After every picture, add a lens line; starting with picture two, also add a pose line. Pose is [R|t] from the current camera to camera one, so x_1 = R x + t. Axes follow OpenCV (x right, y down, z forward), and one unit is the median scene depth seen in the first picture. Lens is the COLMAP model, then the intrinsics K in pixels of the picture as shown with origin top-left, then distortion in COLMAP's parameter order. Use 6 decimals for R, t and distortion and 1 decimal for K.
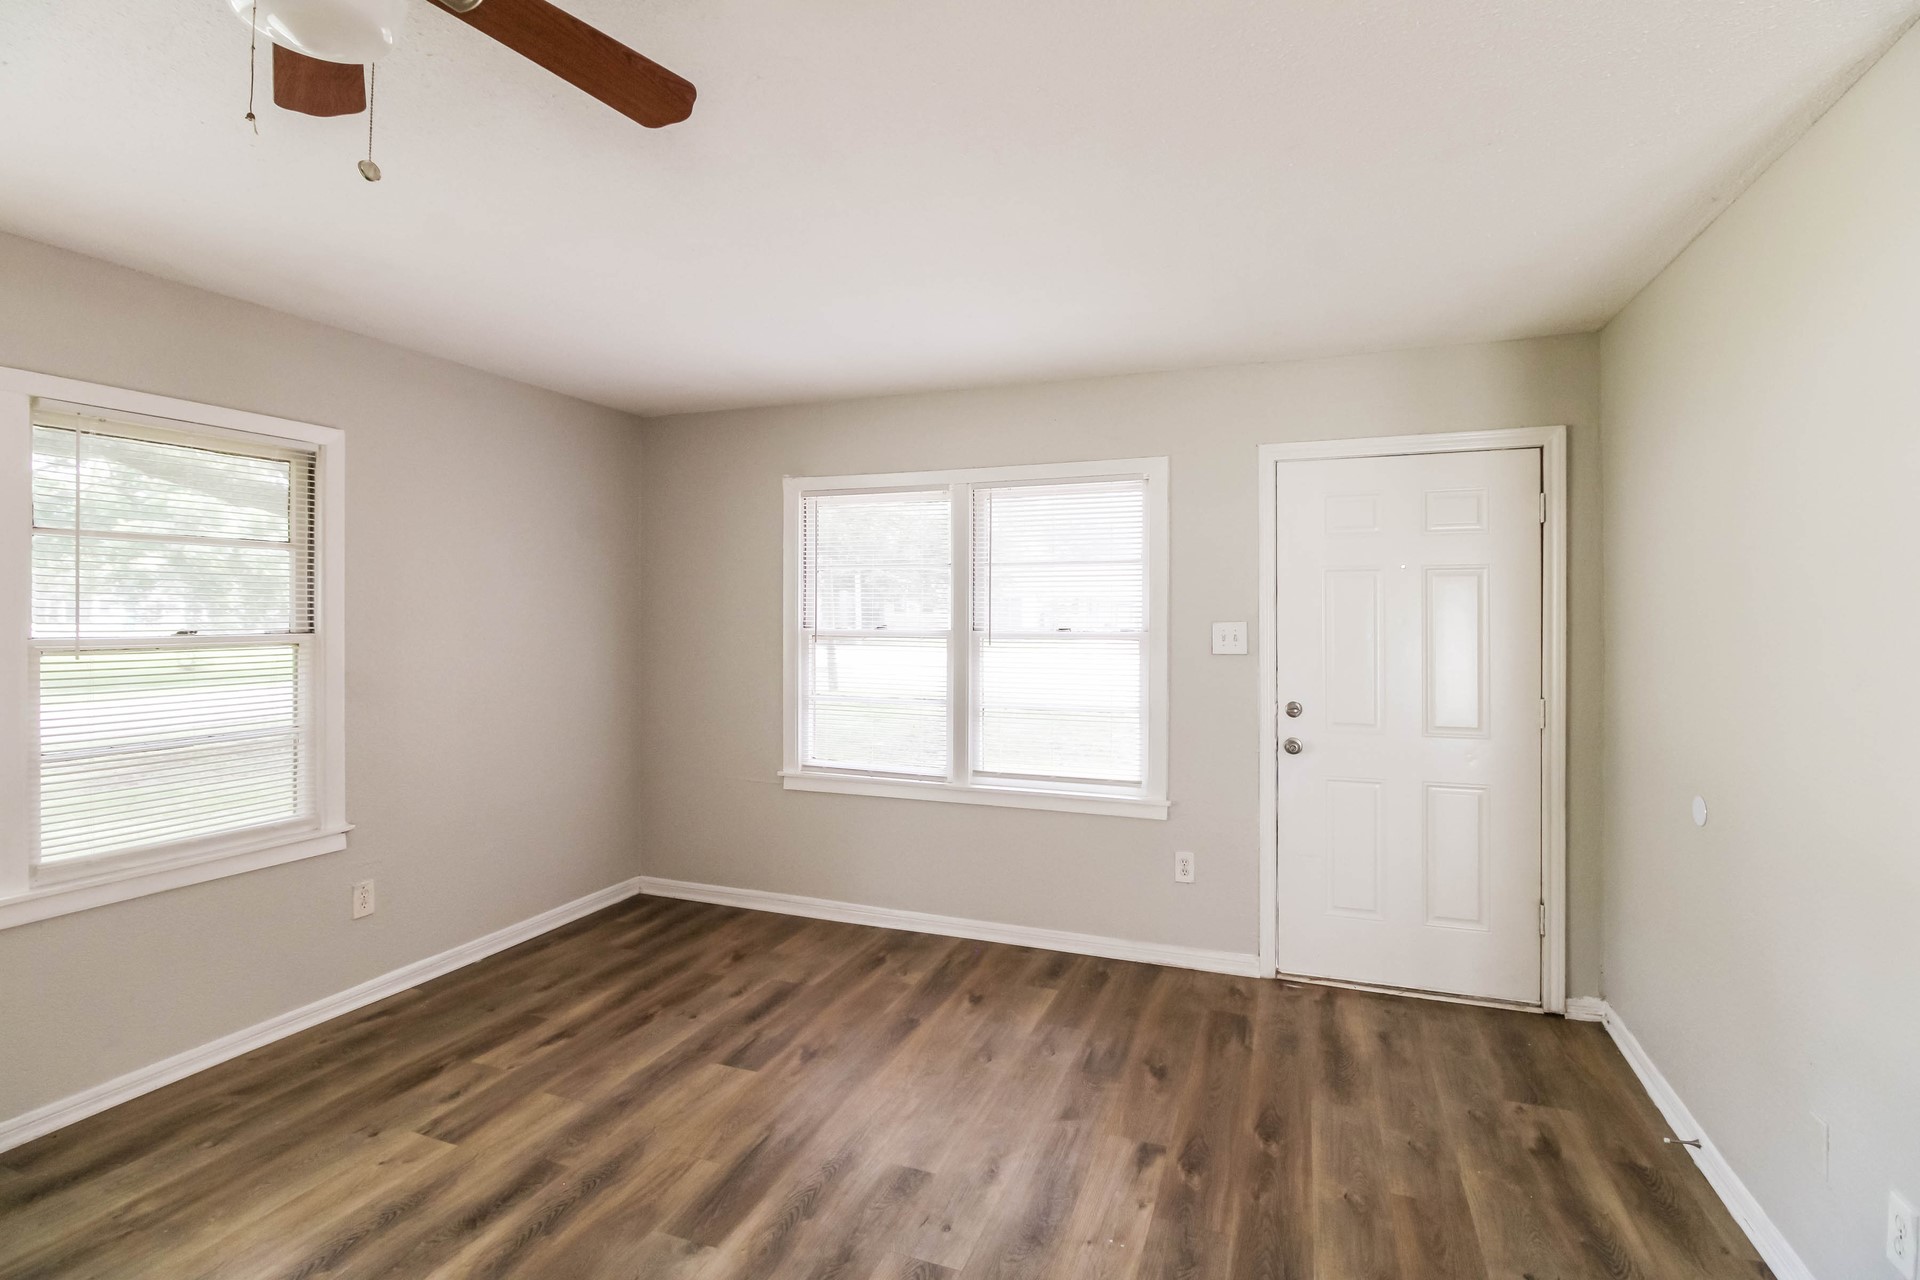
lens RADIAL K [[894.3, 0, 964.0], [0, 894.3, 606.2], [0, 0, 1]] dist [0.000582, -0.012012]
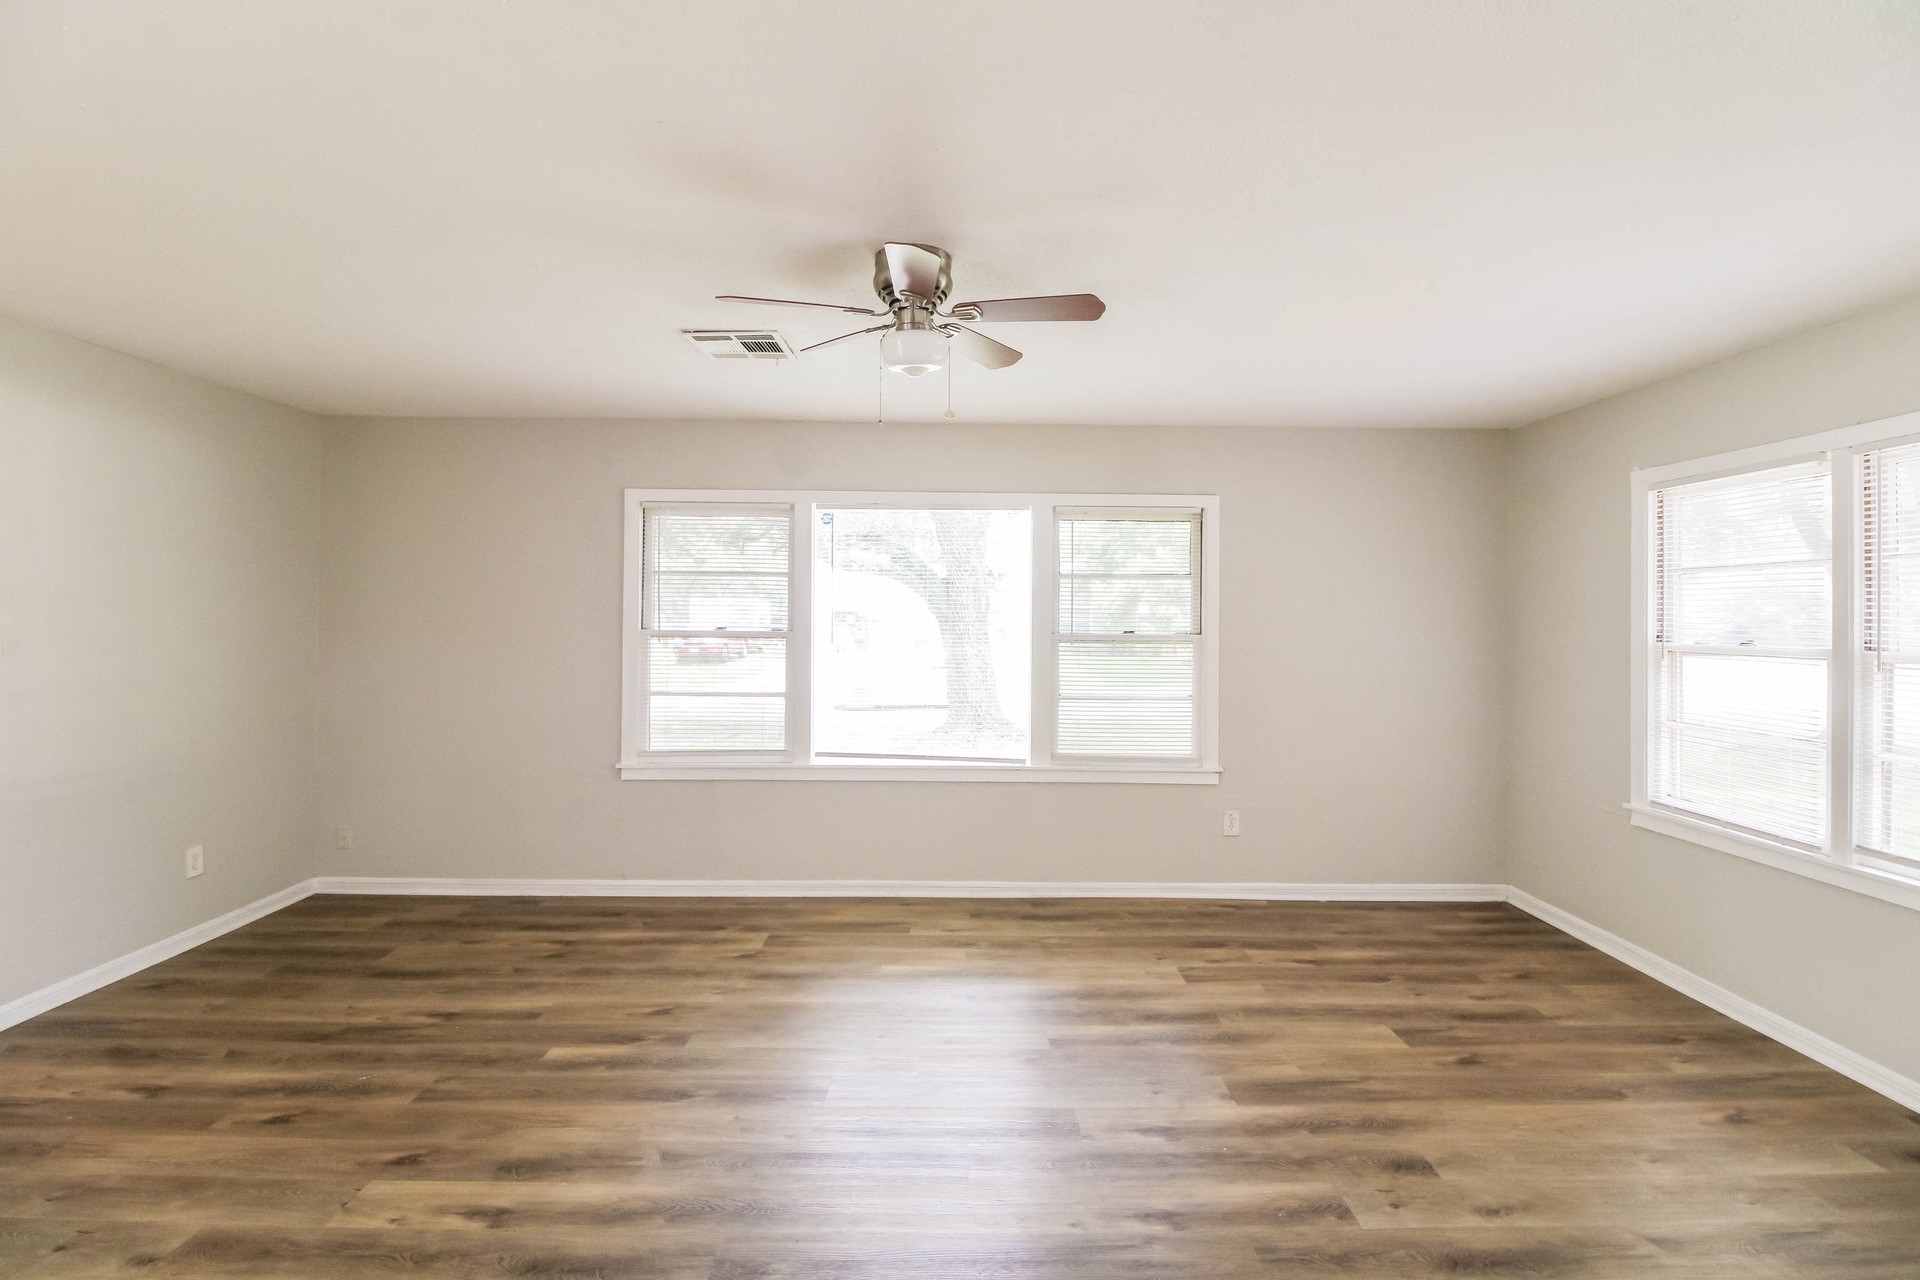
lens RADIAL K [[887.6, 0, 966.6], [0, 887.6, 618.5], [0, 0, 1]] dist [-0.002351, -0.009280]
pose [[0.365601, 0.001691, -0.930770, 0.490033], [-0.002454, 0.999997, 0.000853, 0.003461], [0.930769, 0.001972, 0.365603, 0.095464]]
